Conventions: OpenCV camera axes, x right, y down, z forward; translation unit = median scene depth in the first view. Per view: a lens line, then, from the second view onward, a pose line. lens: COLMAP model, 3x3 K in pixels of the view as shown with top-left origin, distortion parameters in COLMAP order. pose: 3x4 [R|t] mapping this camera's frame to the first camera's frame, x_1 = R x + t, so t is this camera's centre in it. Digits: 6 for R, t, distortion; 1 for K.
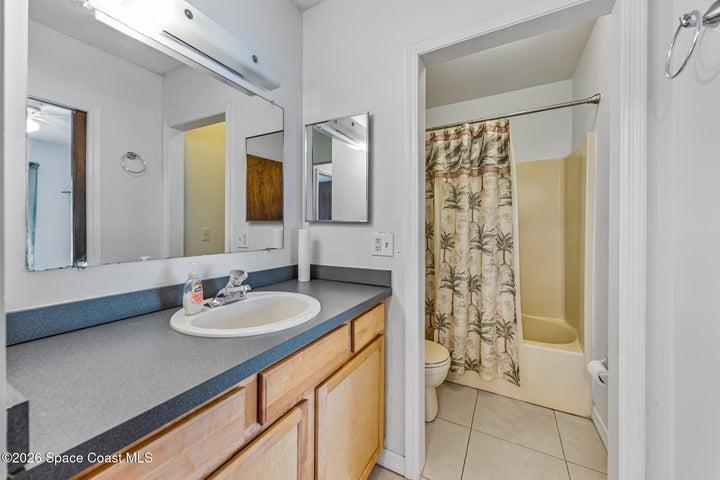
lens RADIAL K [[275.3, 0, 359.2], [0, 275.3, 234.1], [0, 0, 1]] dist [0.001848, -0.000179]
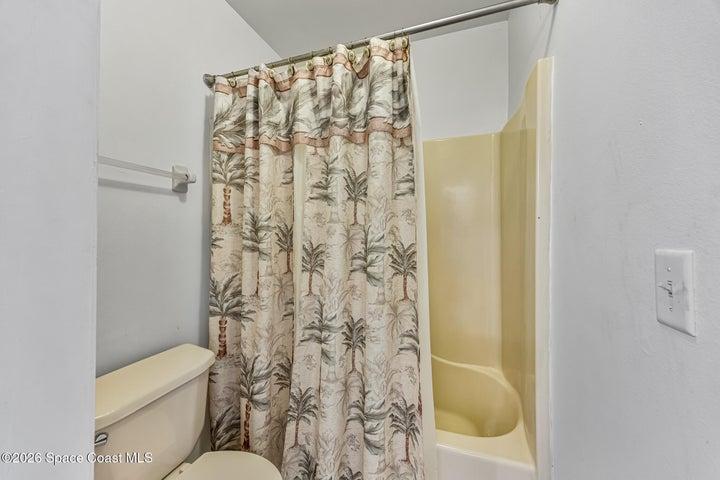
lens RADIAL K [[275.3, 0, 360.2], [0, 275.3, 237.9], [0, 0, 1]] dist [0.001848, -0.000179]
pose [[0.983331, -0.001962, 0.181816, 0.328509], [0.003799, 0.999945, -0.009754, -0.010053], [-0.181786, 0.010282, 0.983284, 0.455260]]
